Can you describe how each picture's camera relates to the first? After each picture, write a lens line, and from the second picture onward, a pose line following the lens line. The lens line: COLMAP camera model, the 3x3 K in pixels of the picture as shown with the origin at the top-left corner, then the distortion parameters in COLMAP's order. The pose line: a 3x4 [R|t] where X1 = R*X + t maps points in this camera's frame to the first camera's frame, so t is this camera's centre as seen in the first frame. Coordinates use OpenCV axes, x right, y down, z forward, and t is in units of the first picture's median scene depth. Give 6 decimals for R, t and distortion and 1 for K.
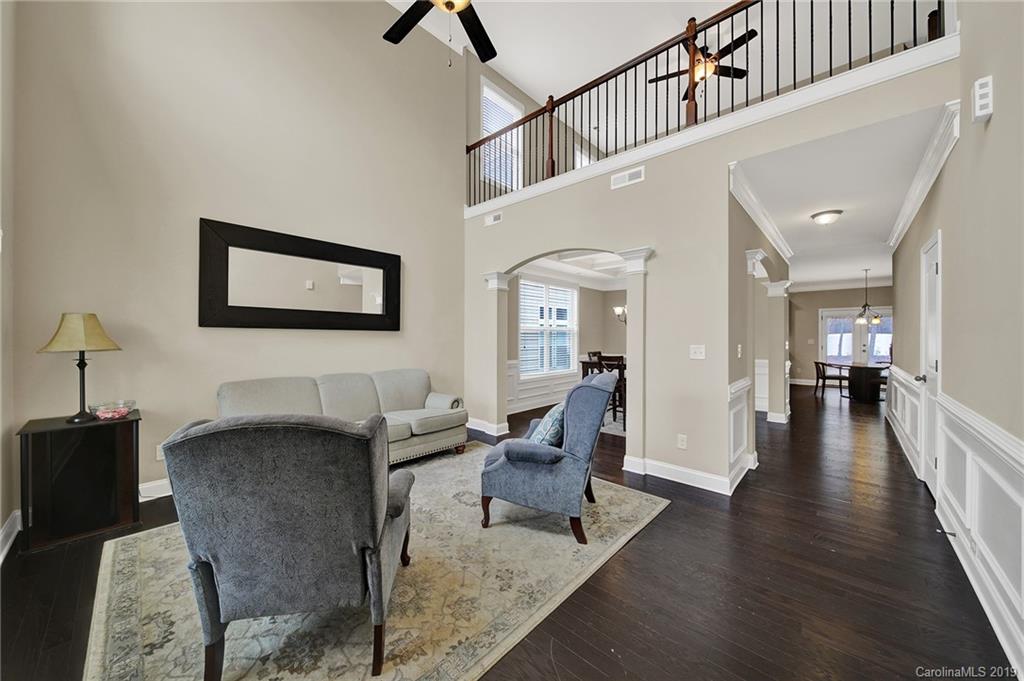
lens RADIAL K [[355.0, 0, 512.0], [0, 355.0, 340.5], [0, 0, 1]] dist [0.000266, 0.000039]
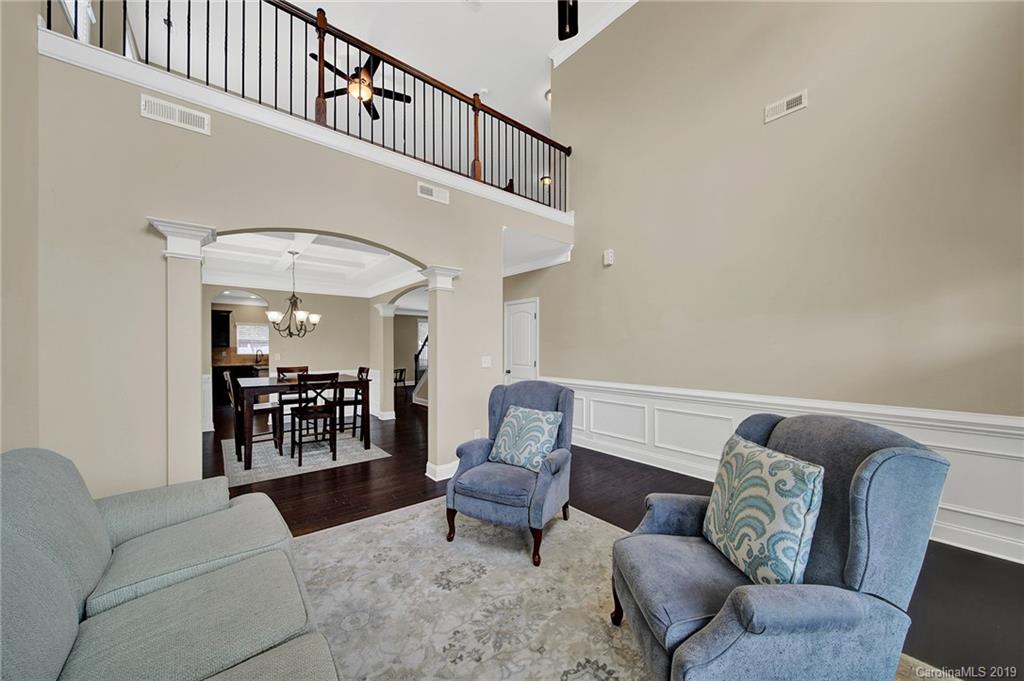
lens RADIAL K [[372.3, 0, 499.3], [0, 372.3, 353.9], [0, 0, 1]] dist [0.001155, 0.000088]
pose [[0.147516, -0.006235, 0.989040, -0.573621], [-0.003117, 0.999972, 0.006768, -0.009437], [-0.989055, -0.004081, 0.147492, 0.538838]]
